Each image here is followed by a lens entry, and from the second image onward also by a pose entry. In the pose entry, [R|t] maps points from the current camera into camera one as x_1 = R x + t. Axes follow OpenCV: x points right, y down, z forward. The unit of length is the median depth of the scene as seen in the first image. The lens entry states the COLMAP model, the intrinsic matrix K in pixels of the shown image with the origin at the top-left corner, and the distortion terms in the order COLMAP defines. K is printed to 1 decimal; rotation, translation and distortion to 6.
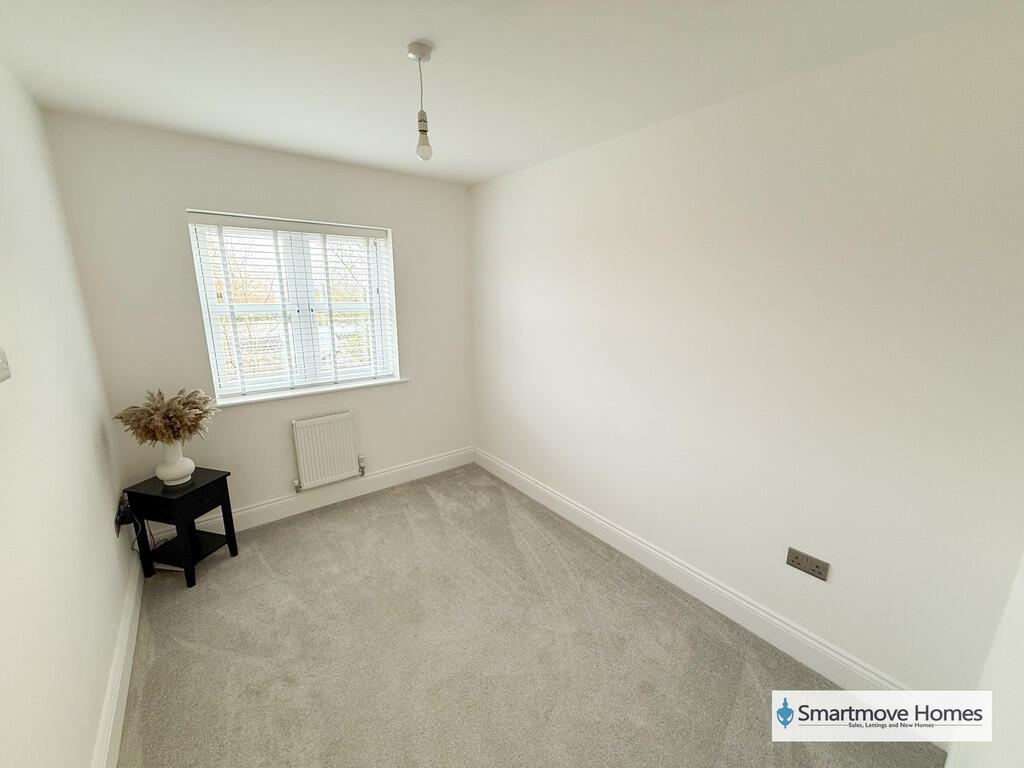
lens RADIAL K [[406.6, 0, 508.7], [0, 406.6, 381.3], [0, 0, 1]] dist [-0.002963, -0.000846]
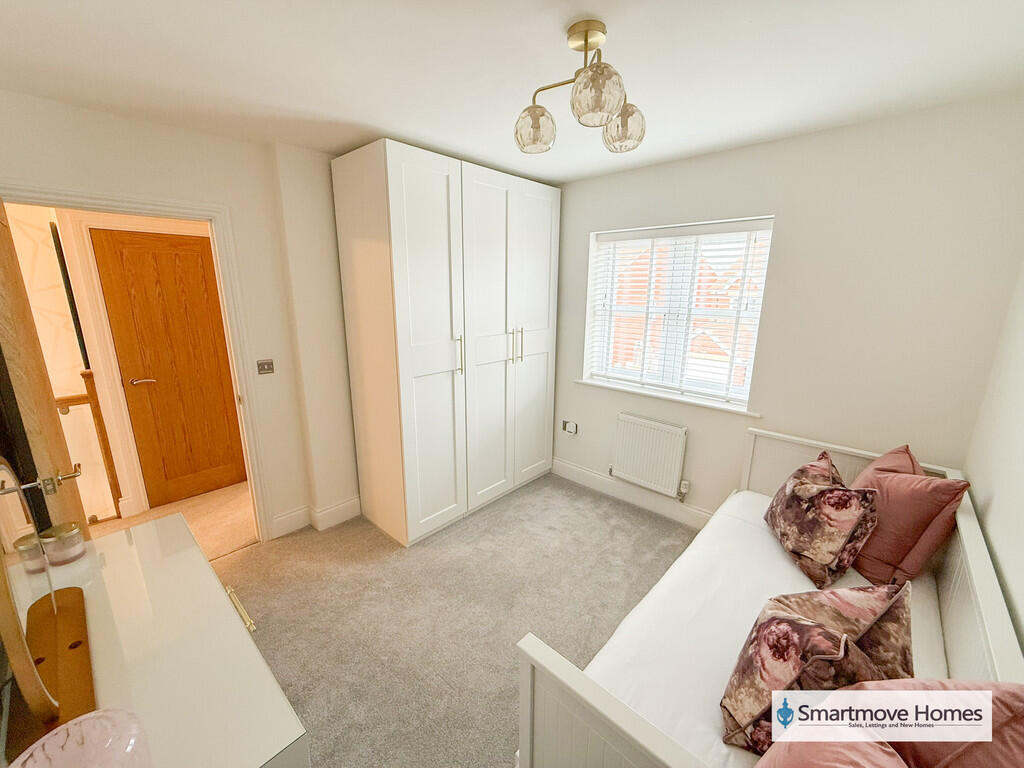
lens RADIAL K [[406.6, 0, 508.7], [0, 406.6, 381.3], [0, 0, 1]] dist [-0.002963, -0.000846]
pose [[0.168162, 0.219455, -0.961021, 0.382131], [-0.232555, 0.956218, 0.177665, -0.092256], [0.957935, 0.193614, 0.211835, 0.407419]]
